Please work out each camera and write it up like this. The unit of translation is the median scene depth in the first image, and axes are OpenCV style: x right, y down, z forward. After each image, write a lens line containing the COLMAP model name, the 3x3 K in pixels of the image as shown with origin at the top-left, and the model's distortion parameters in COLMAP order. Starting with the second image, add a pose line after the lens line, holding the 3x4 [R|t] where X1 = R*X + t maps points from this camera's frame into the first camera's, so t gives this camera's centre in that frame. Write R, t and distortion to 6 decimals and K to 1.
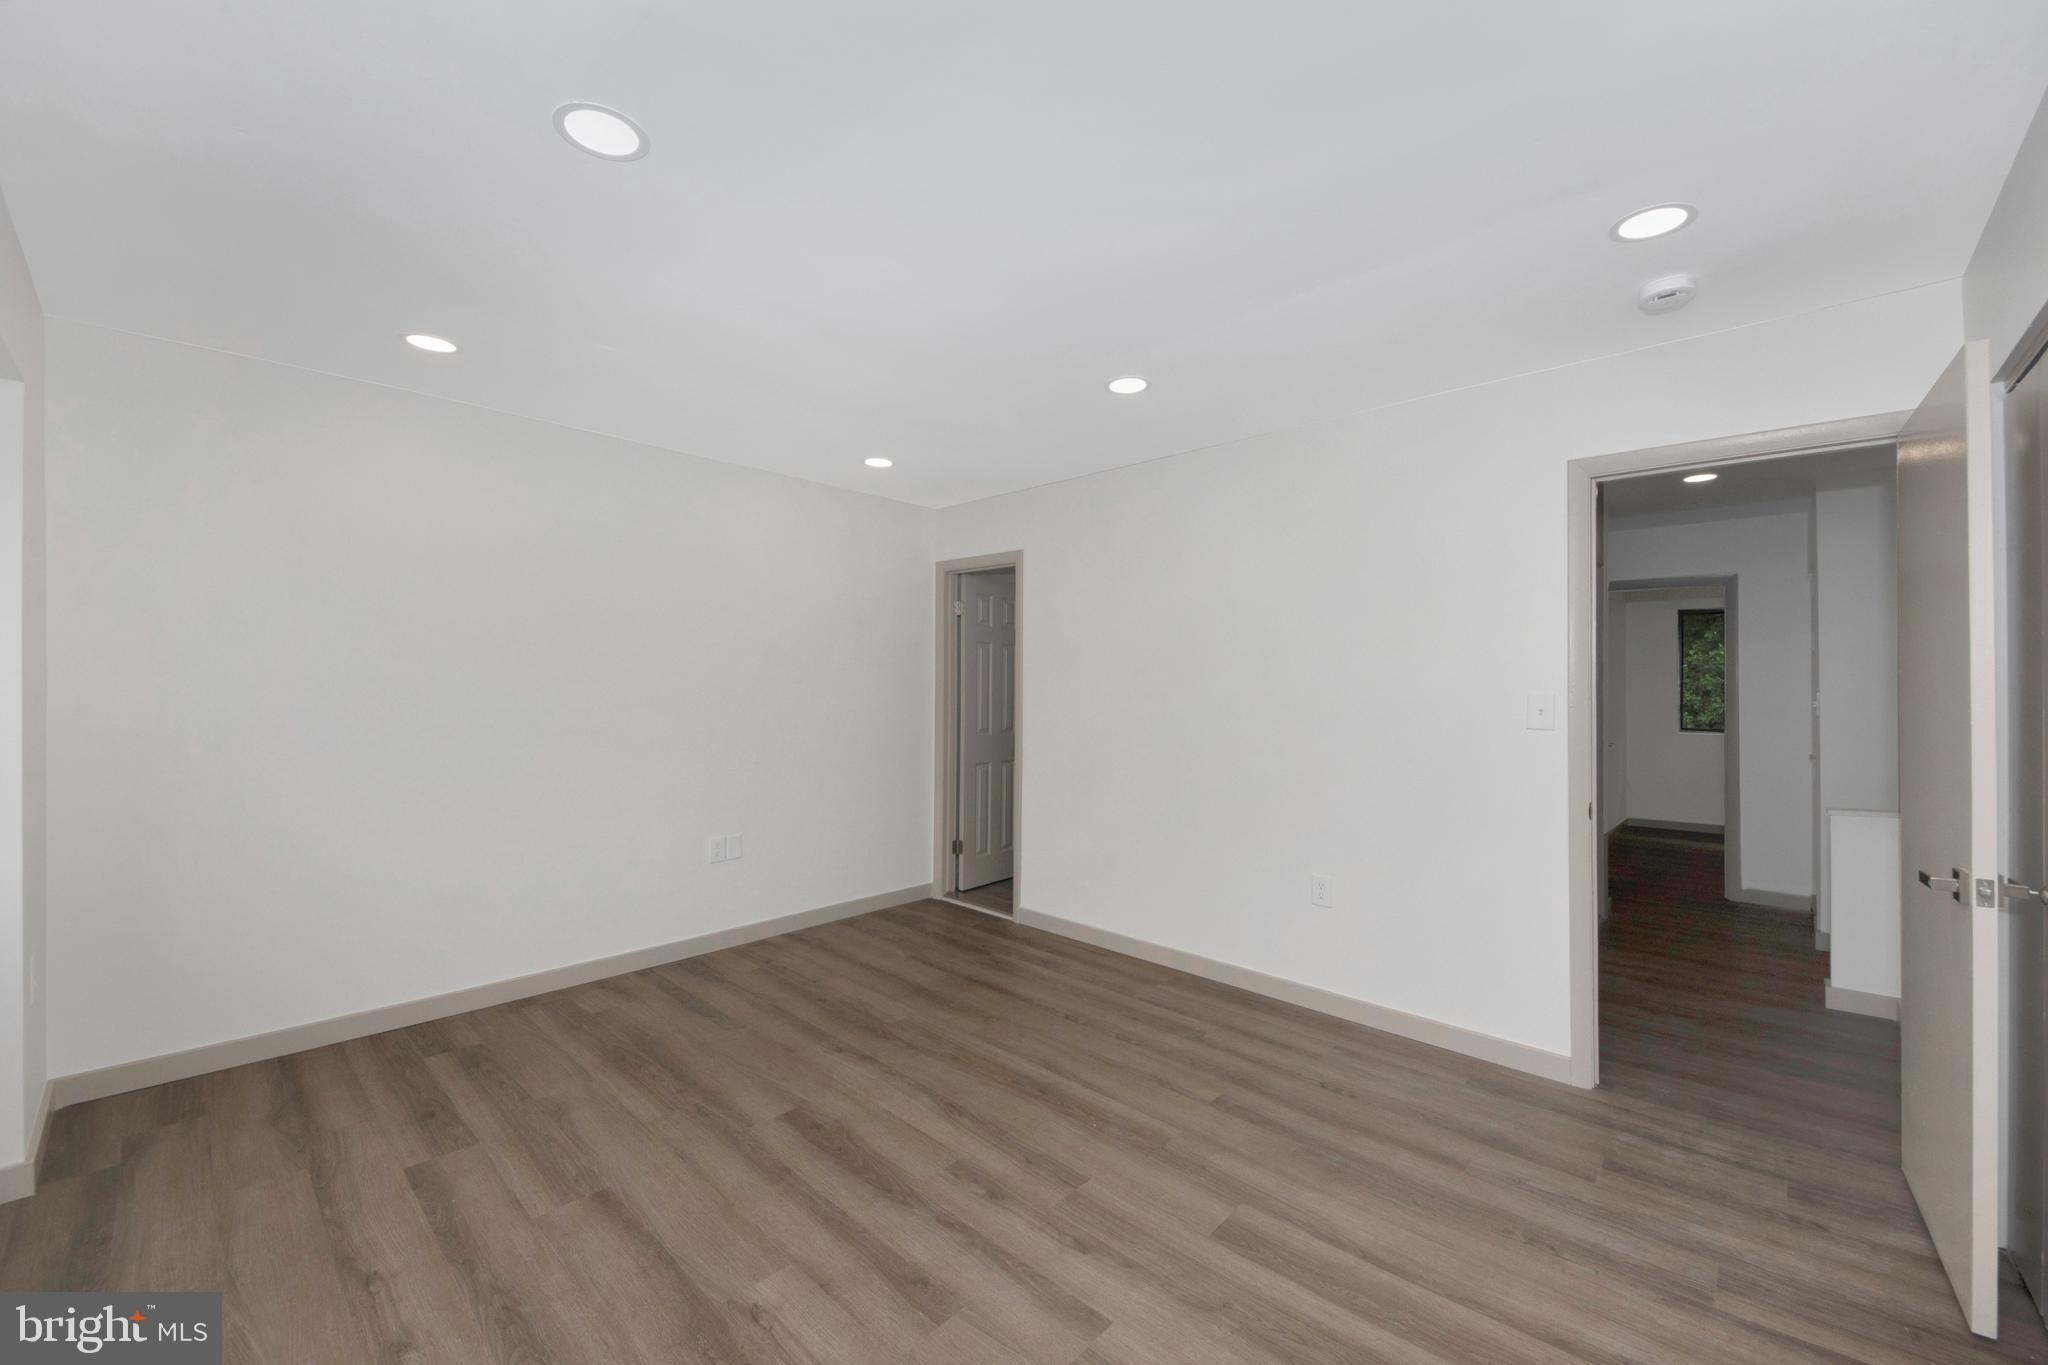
lens RADIAL K [[785.0, 0, 1027.2], [0, 785.0, 684.5], [0, 0, 1]] dist [0.061533, -0.038734]
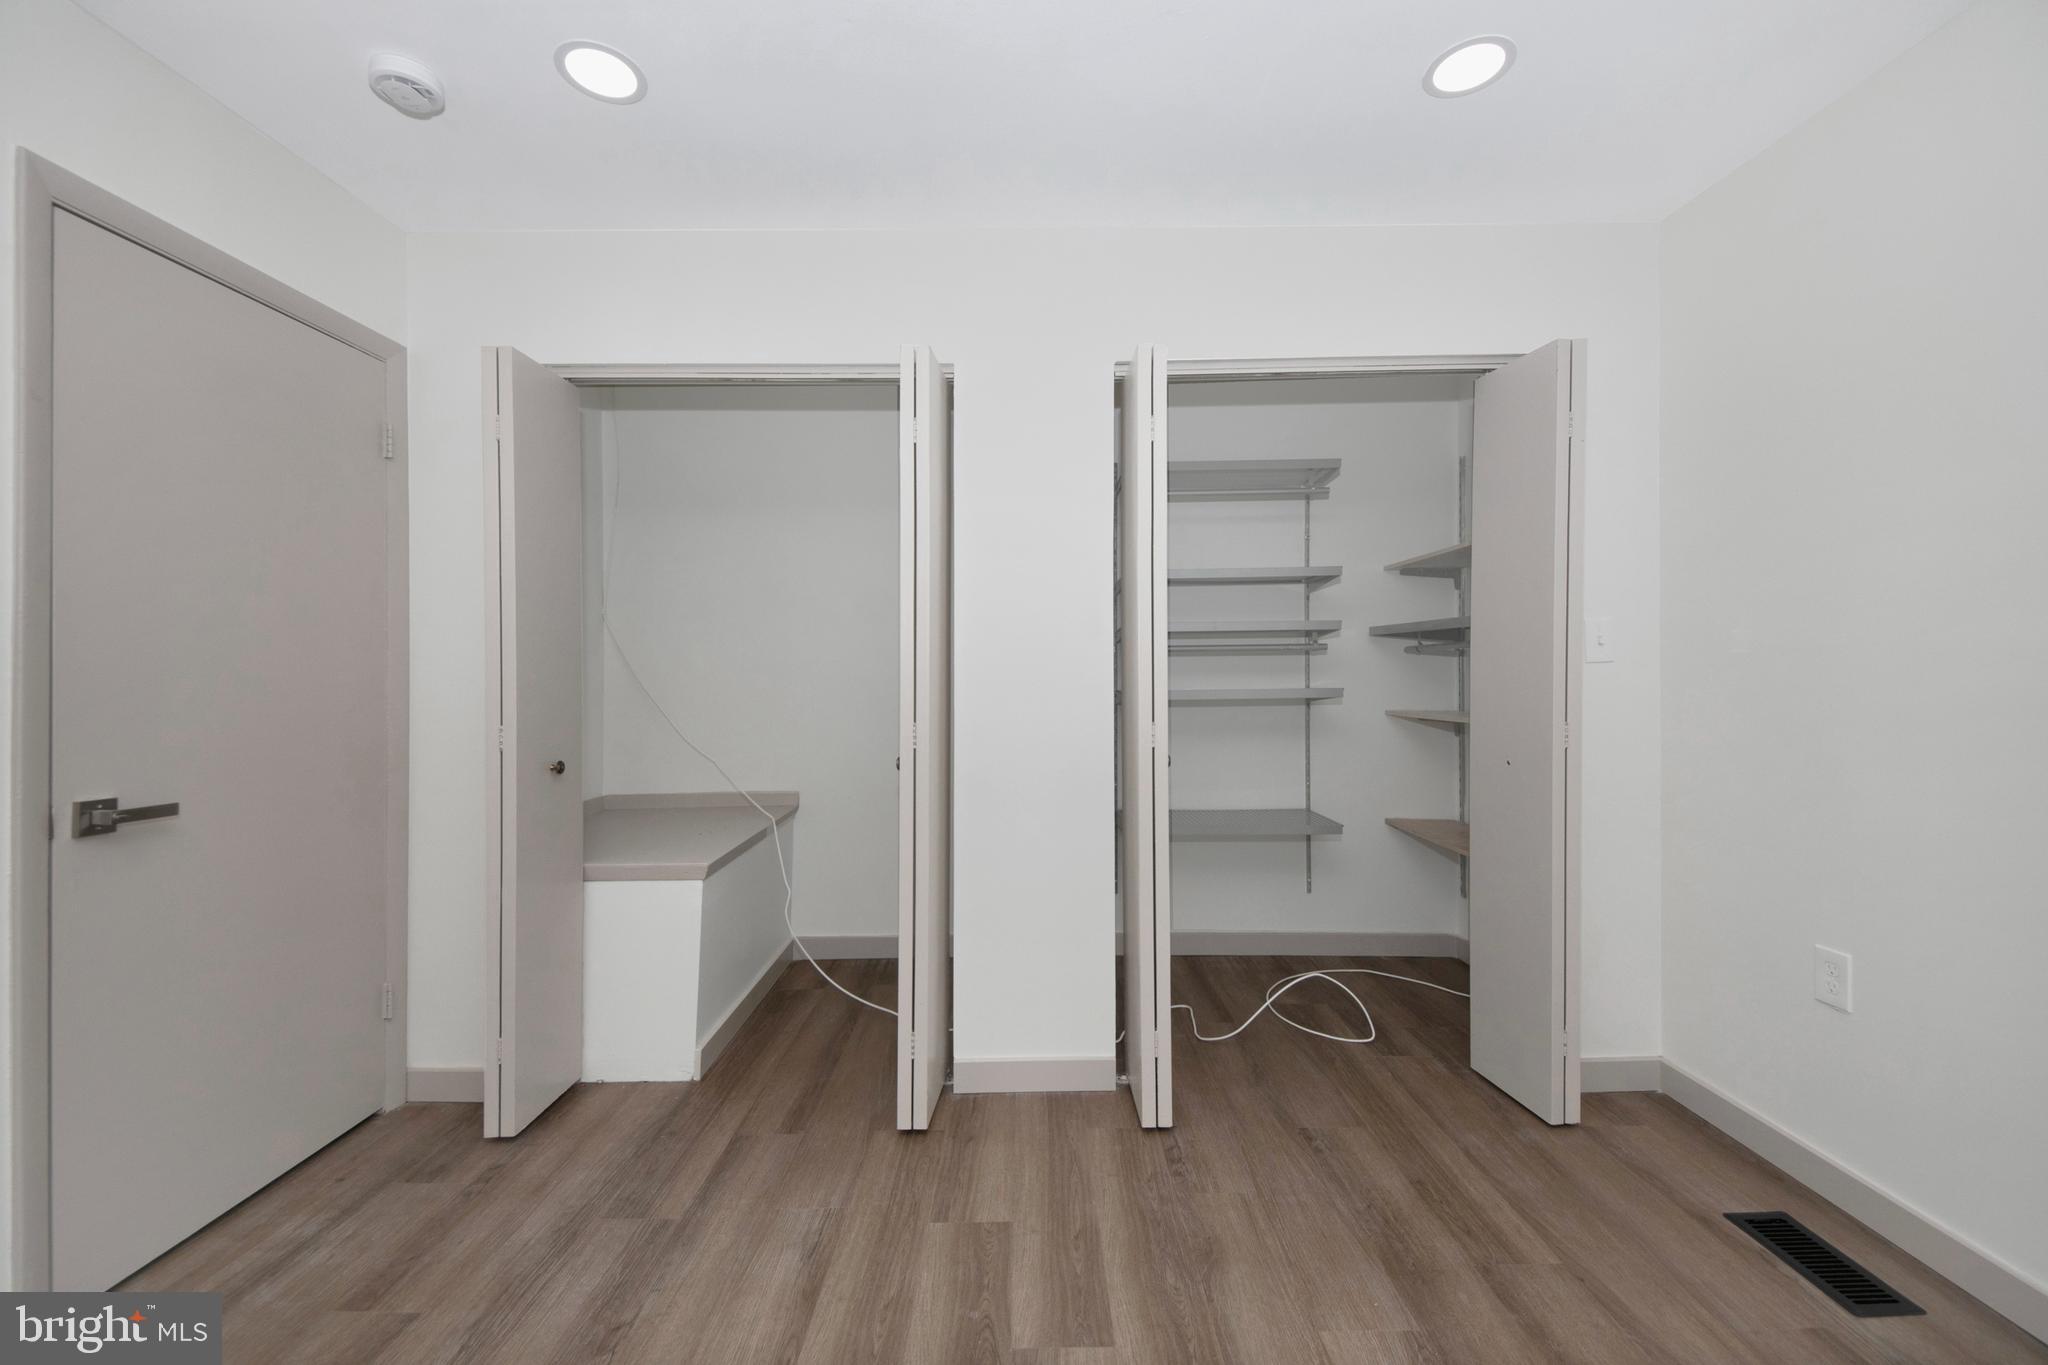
lens RADIAL K [[779.3, 0, 1021.0], [0, 779.3, 674.2], [0, 0, 1]] dist [0.046063, -0.031447]
pose [[-0.684769, 0.003251, 0.728753, -0.124600], [-0.002548, 0.999973, -0.006854, 0.068242], [-0.728756, -0.006550, -0.684742, 0.977657]]
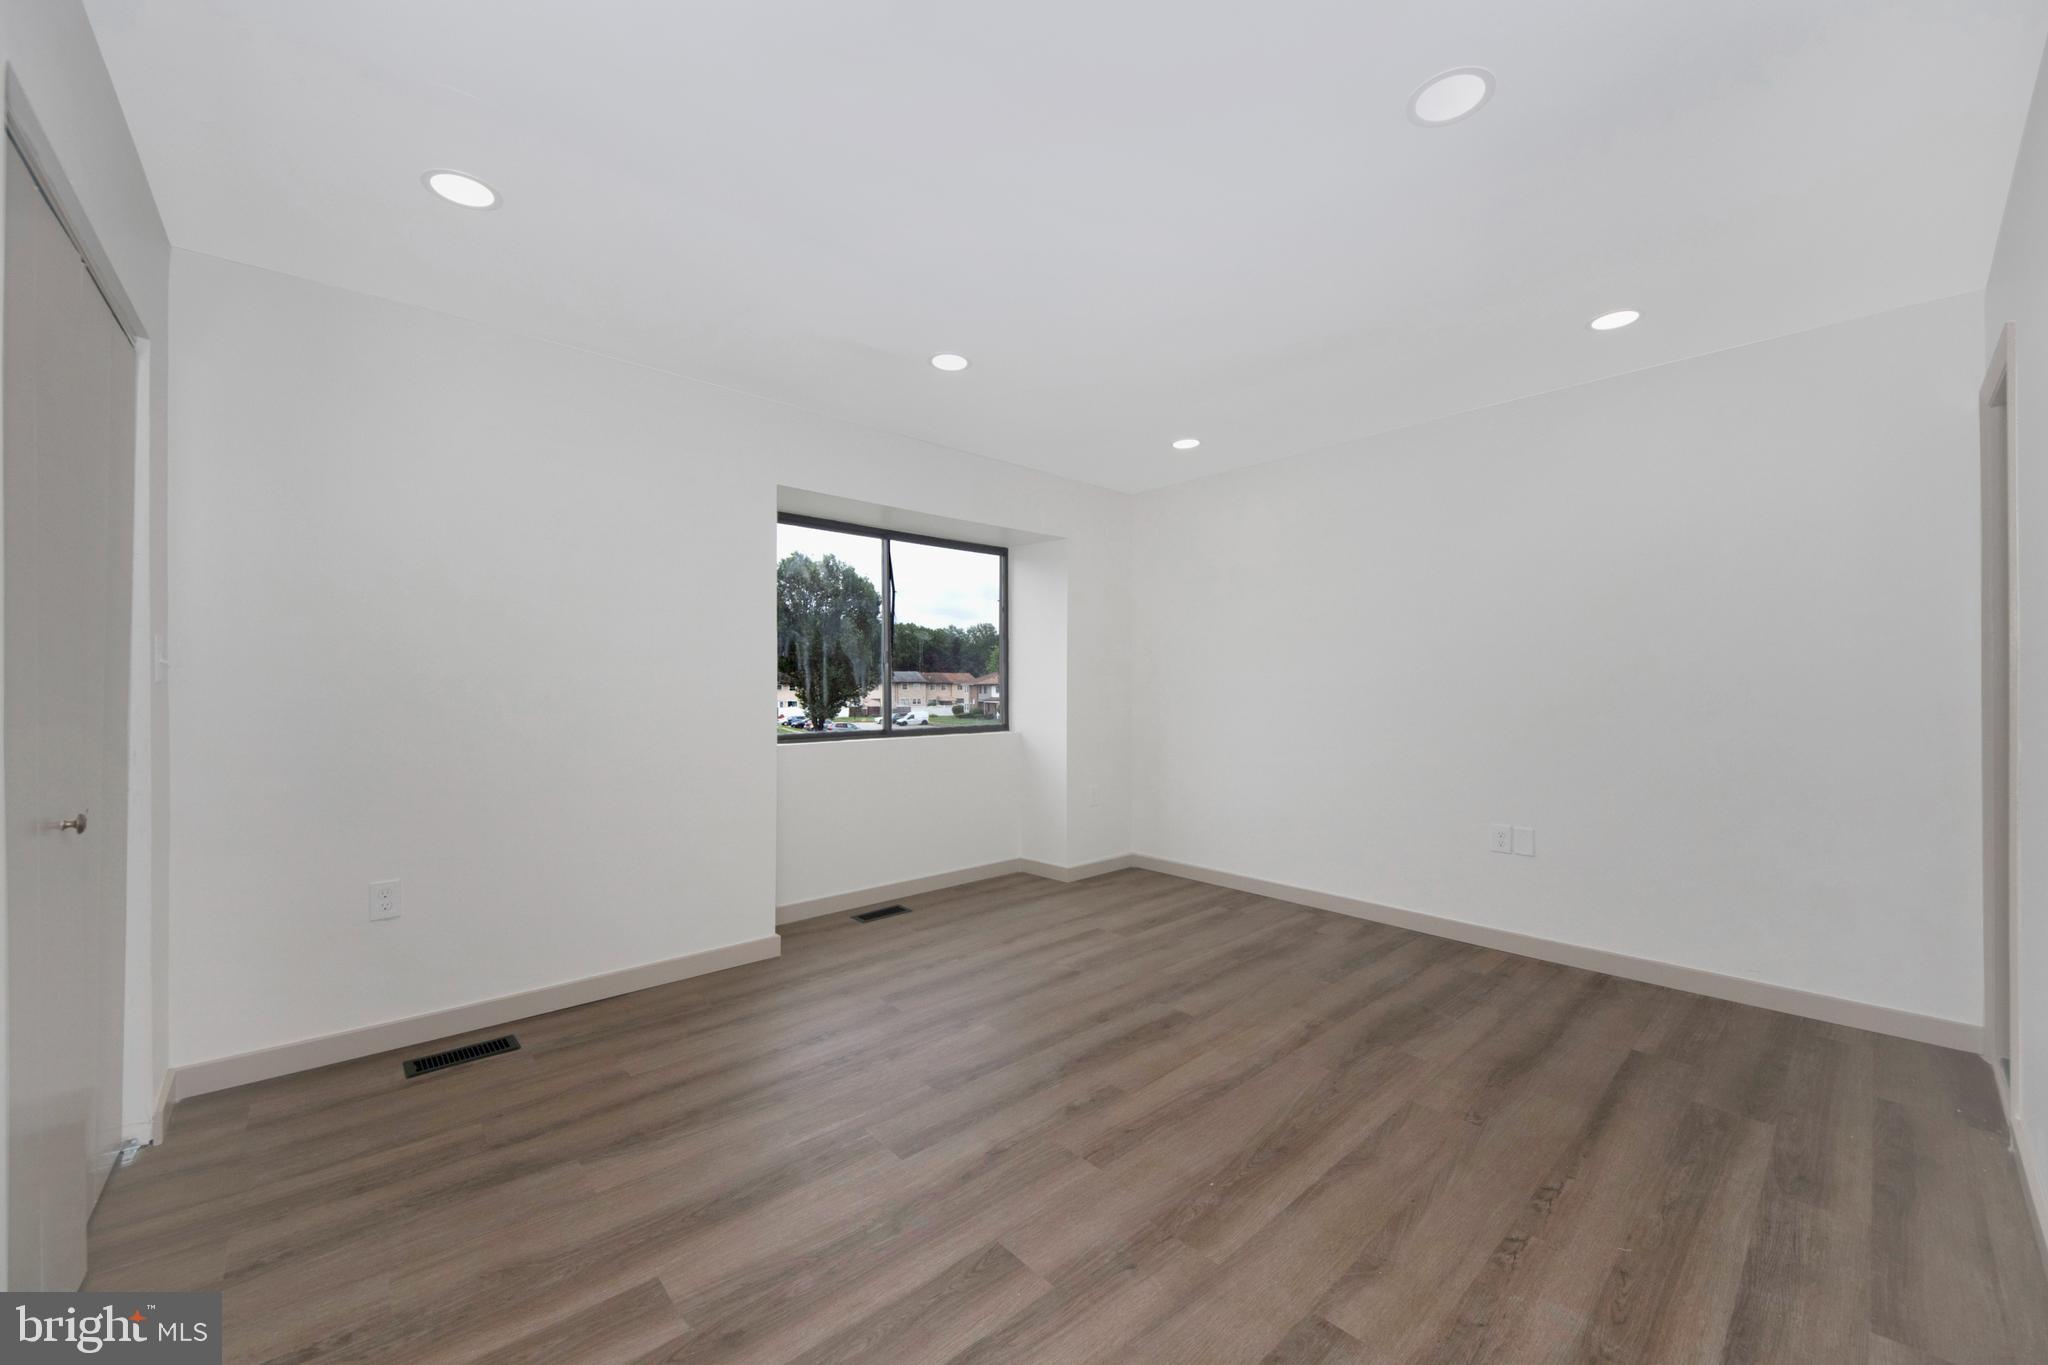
lens RADIAL K [[773.0, 0, 1035.8], [0, 773.0, 681.9], [0, 0, 1]] dist [0.059858, -0.036179]
pose [[-0.071240, -0.016129, -0.997329, 0.880005], [0.005602, 0.999847, -0.016570, 0.072794], [0.997443, -0.006767, -0.071139, 0.890863]]
